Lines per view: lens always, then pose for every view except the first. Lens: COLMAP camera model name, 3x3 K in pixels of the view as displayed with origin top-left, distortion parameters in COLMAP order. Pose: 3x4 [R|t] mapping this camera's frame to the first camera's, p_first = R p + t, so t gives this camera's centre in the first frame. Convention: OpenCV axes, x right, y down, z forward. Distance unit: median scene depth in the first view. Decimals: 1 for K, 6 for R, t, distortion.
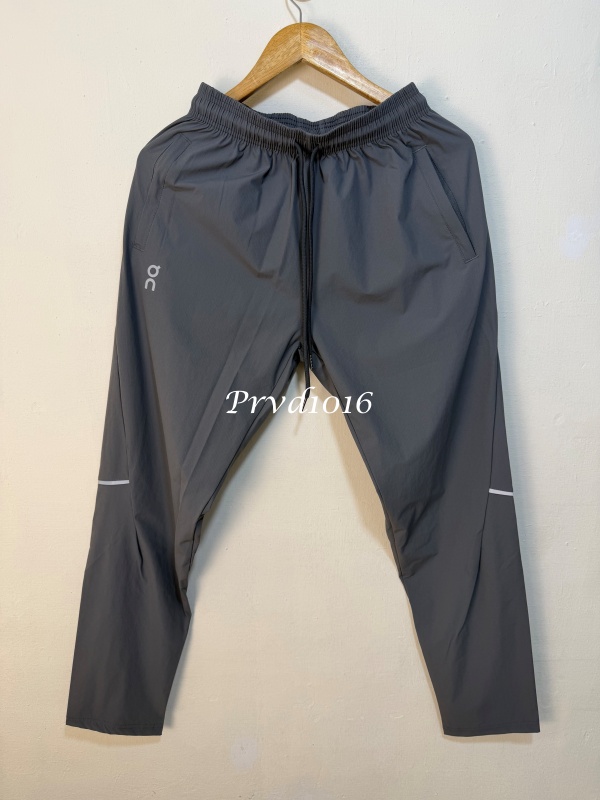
lens RADIAL K [[564.5, 0, 285.6], [0, 564.5, 401.7], [0, 0, 1]] dist [-0.000554, -0.002638]
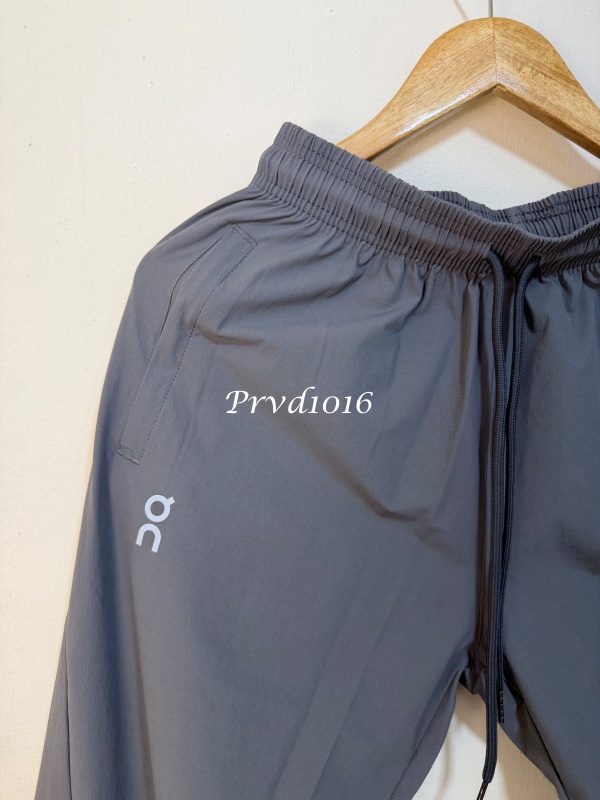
lens RADIAL K [[561.4, 0, 300.0], [0, 561.4, 400.0], [0, 0, 1]] dist [0.101706, -0.143413]
pose [[0.998450, 0.016409, 0.053176, -0.153249], [-0.008040, 0.988051, -0.153920, -0.260483], [-0.055066, 0.153253, 0.986651, 0.557071]]
